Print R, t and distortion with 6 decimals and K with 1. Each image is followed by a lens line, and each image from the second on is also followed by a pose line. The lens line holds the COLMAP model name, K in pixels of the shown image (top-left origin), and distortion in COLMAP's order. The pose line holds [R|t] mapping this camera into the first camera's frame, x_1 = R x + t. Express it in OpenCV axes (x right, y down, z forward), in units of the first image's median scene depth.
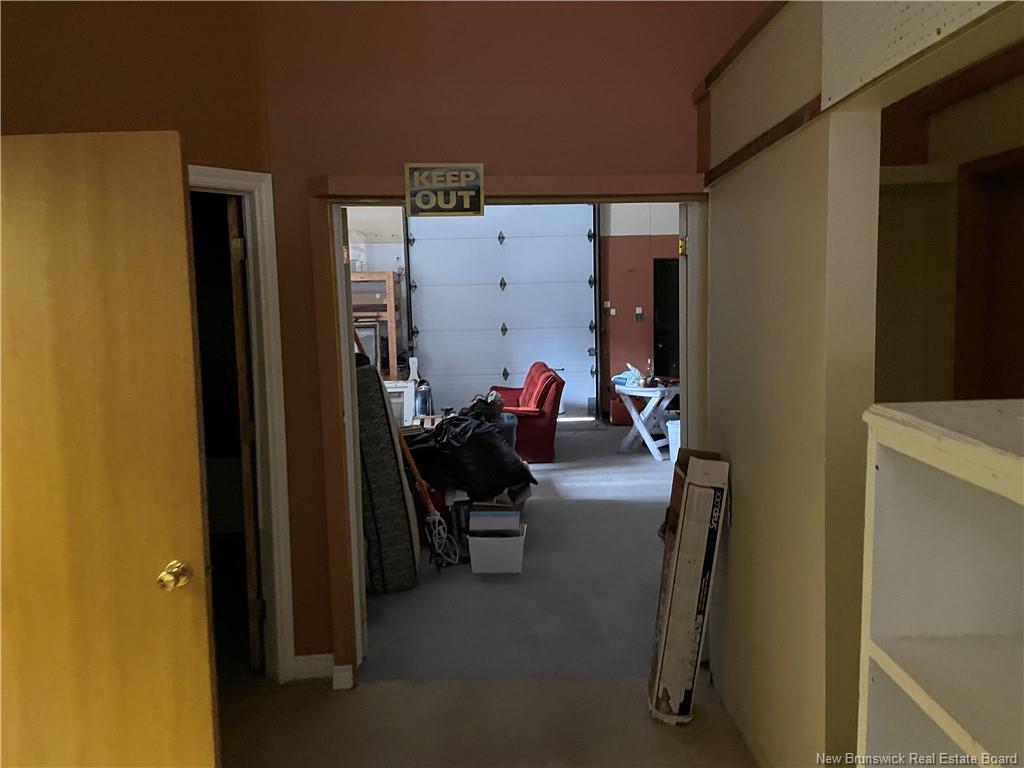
lens RADIAL K [[779.2, 0, 518.1], [0, 779.2, 387.9], [0, 0, 1]] dist [0.101786, -0.145272]
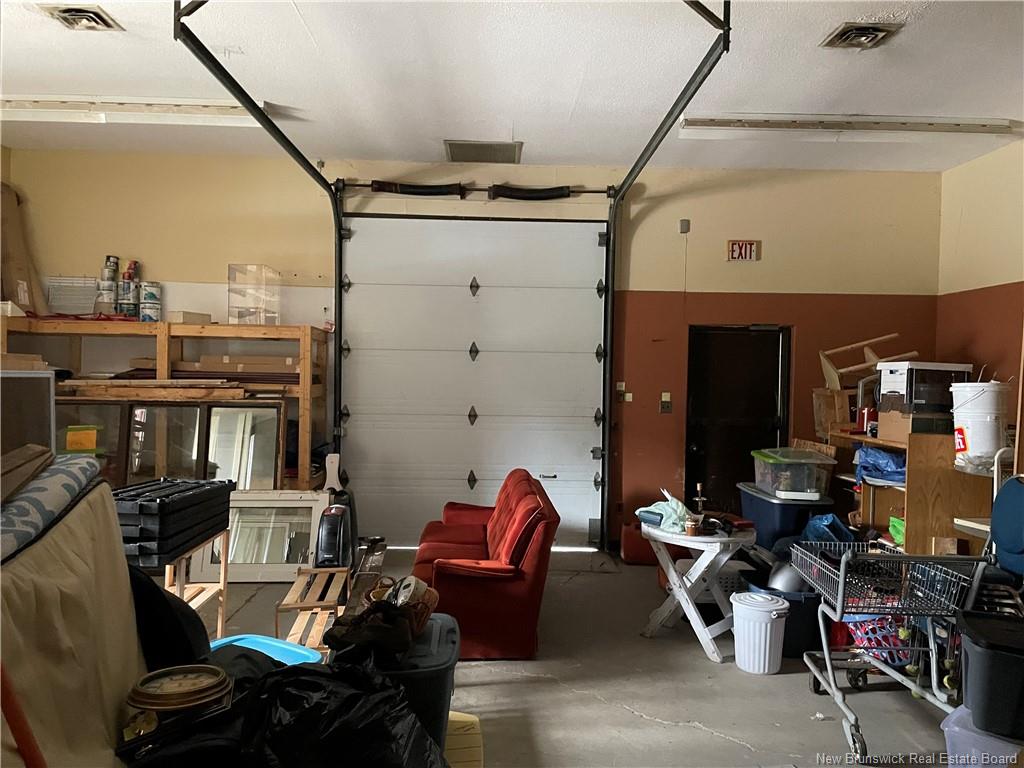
lens RADIAL K [[779.2, 0, 518.1], [0, 779.2, 387.9], [0, 0, 1]] dist [0.101786, -0.145272]
pose [[0.999024, 0.042099, 0.013377, 0.012897], [-0.040786, 0.995407, -0.086616, -0.043168], [-0.016962, 0.085986, 0.996152, 0.317750]]
